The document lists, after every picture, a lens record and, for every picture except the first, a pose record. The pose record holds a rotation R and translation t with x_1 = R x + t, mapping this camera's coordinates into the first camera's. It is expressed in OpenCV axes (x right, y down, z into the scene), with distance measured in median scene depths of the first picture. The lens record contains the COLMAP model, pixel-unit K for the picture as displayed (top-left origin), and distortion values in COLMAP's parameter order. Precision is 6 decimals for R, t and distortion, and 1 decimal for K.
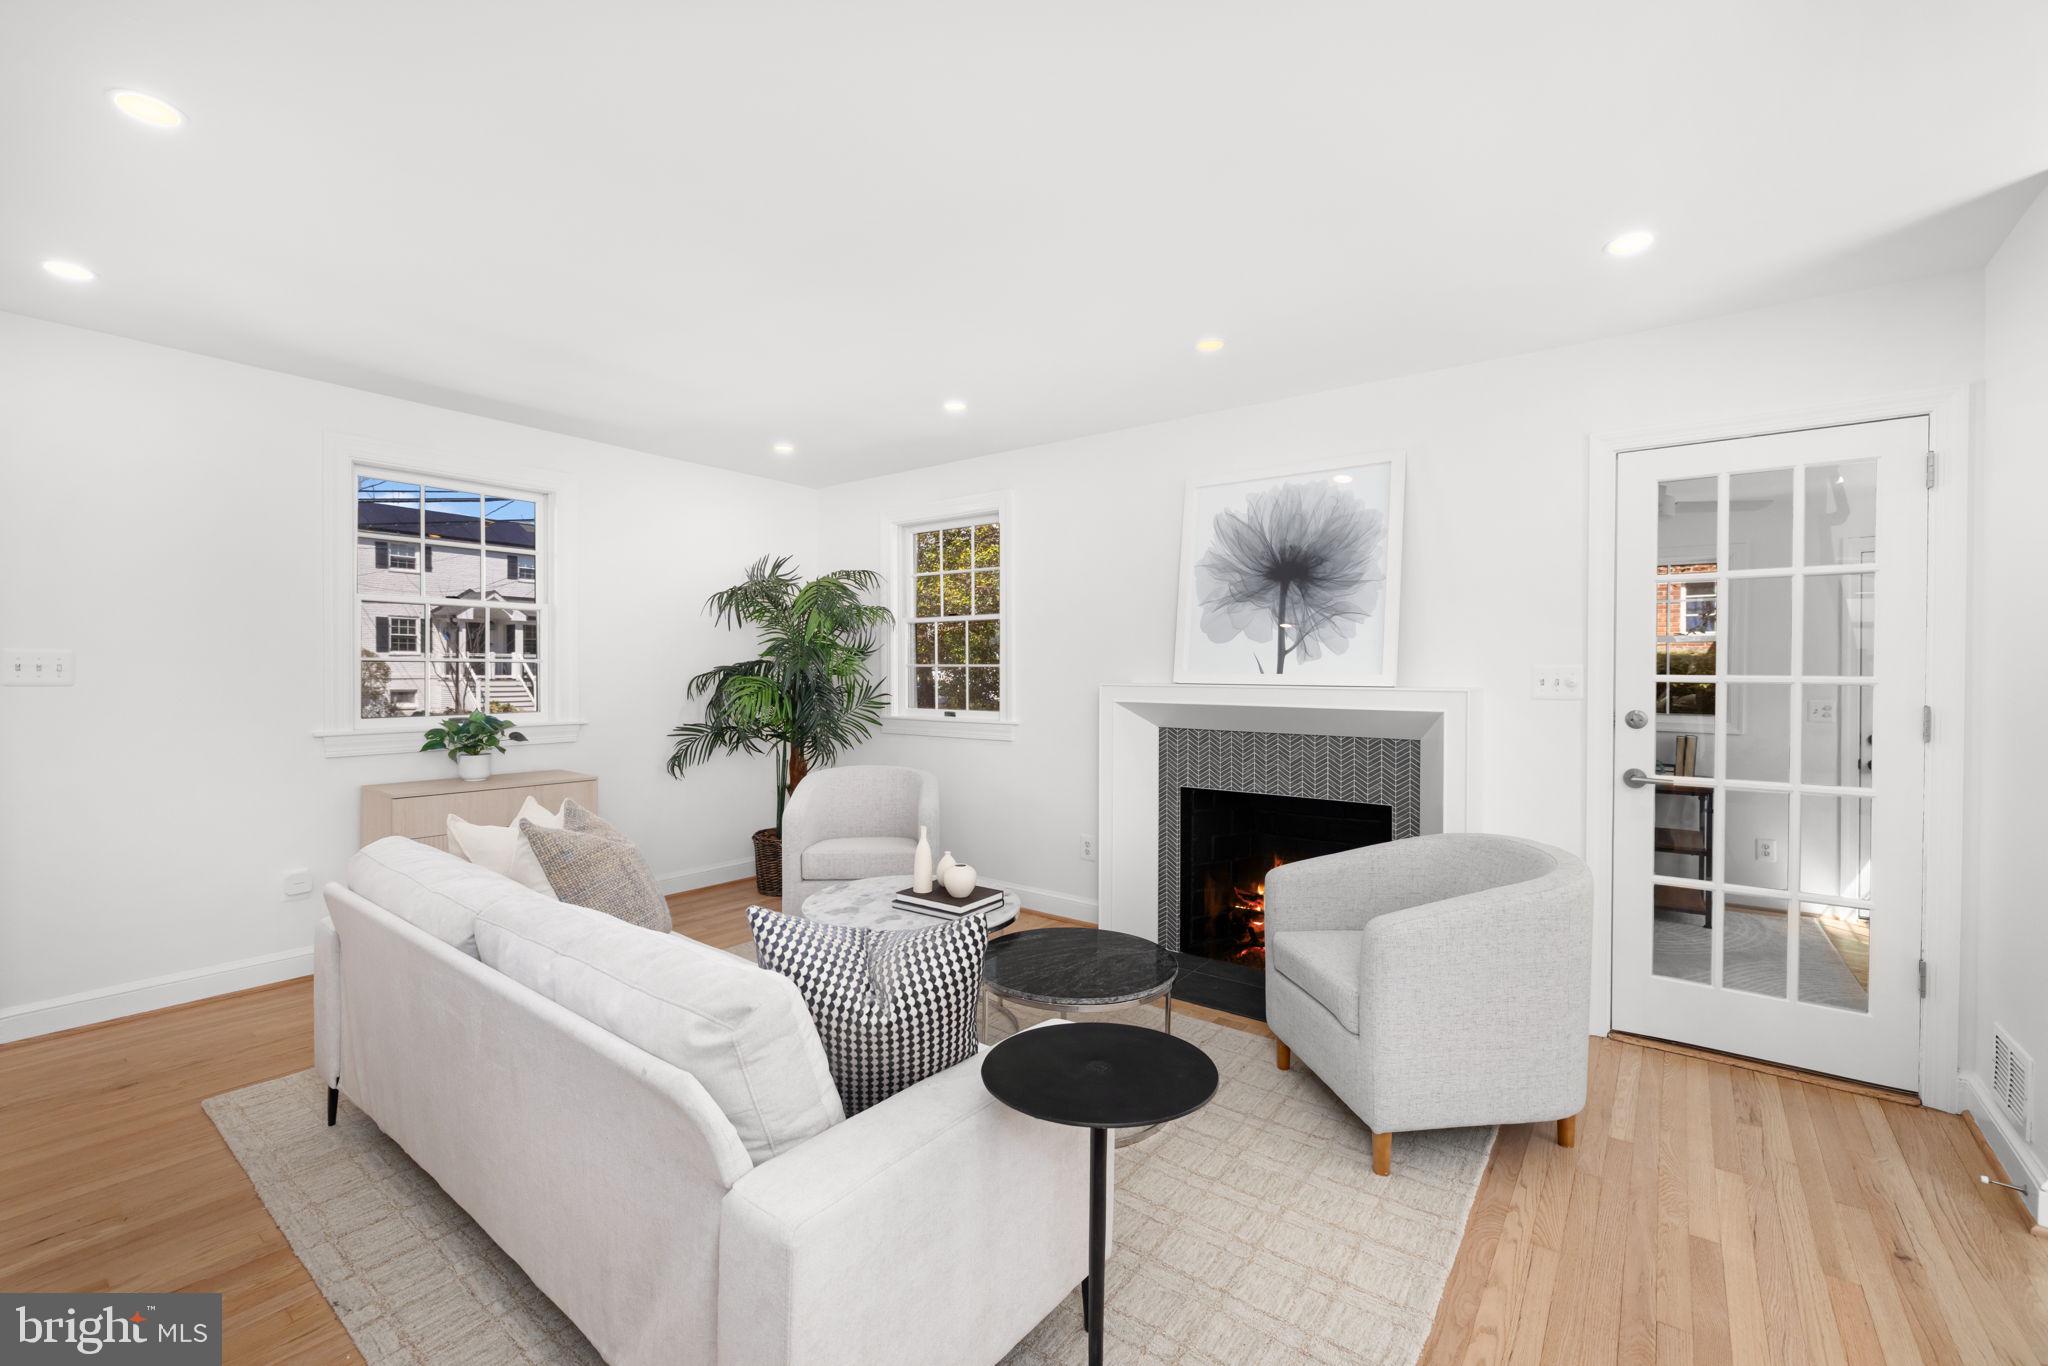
lens RADIAL K [[850.9, 0, 1027.9], [0, 850.9, 677.1], [0, 0, 1]] dist [-0.000310, 0.000001]
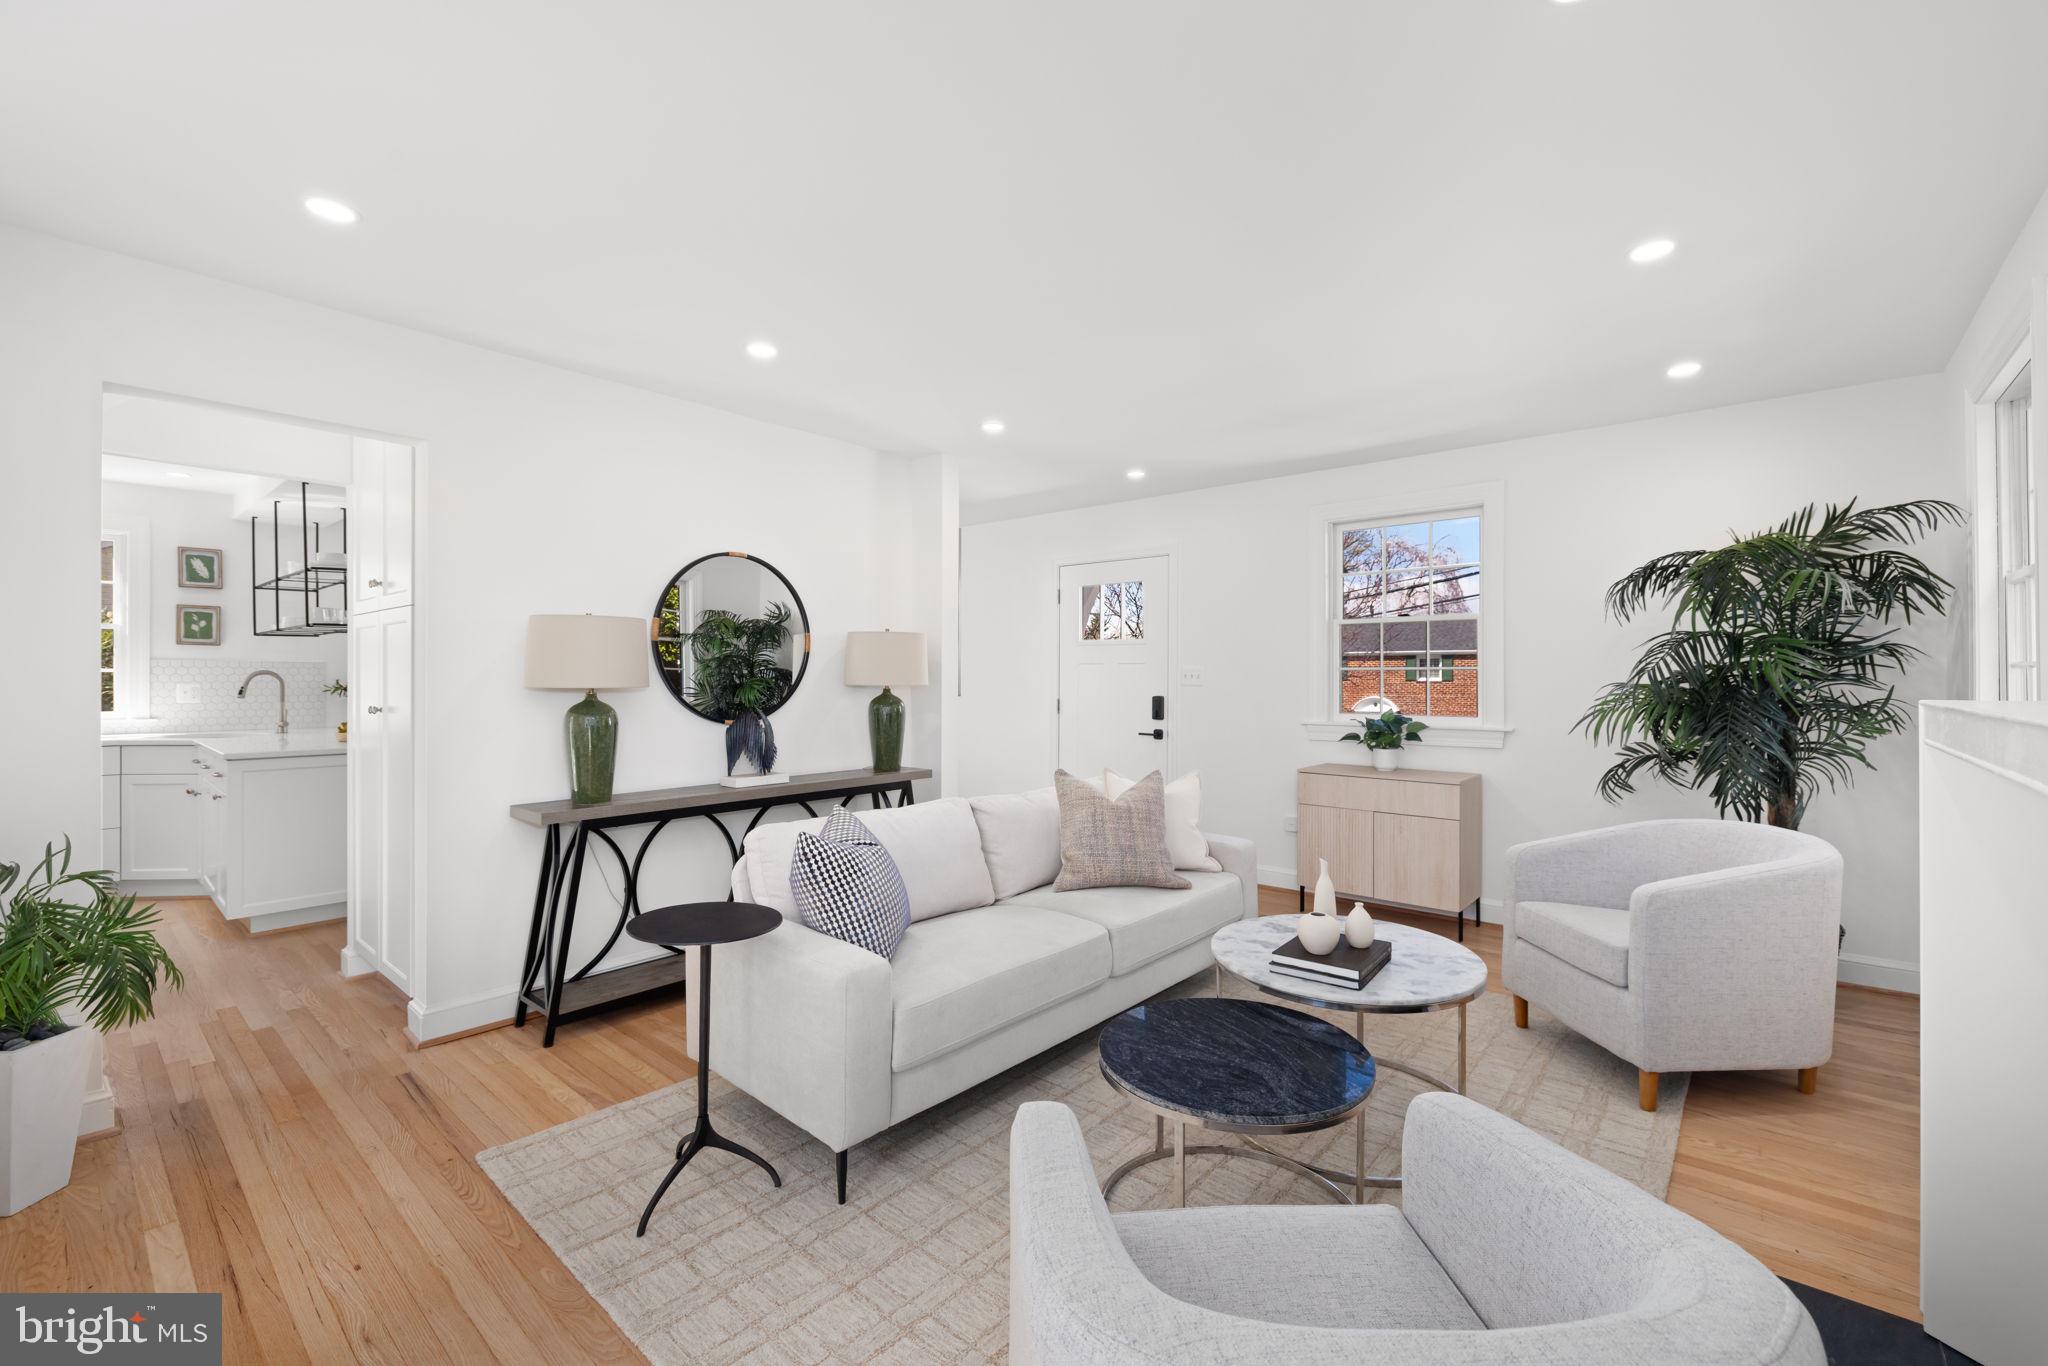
lens RADIAL K [[850.9, 0, 1029.3], [0, 850.9, 679.3], [0, 0, 1]] dist [-0.000310, 0.000001]
pose [[-0.064990, -0.002033, -0.997884, 0.572571], [-0.007548, 0.999970, -0.001546, 0.000861], [0.997857, 0.007431, -0.065004, 0.595202]]
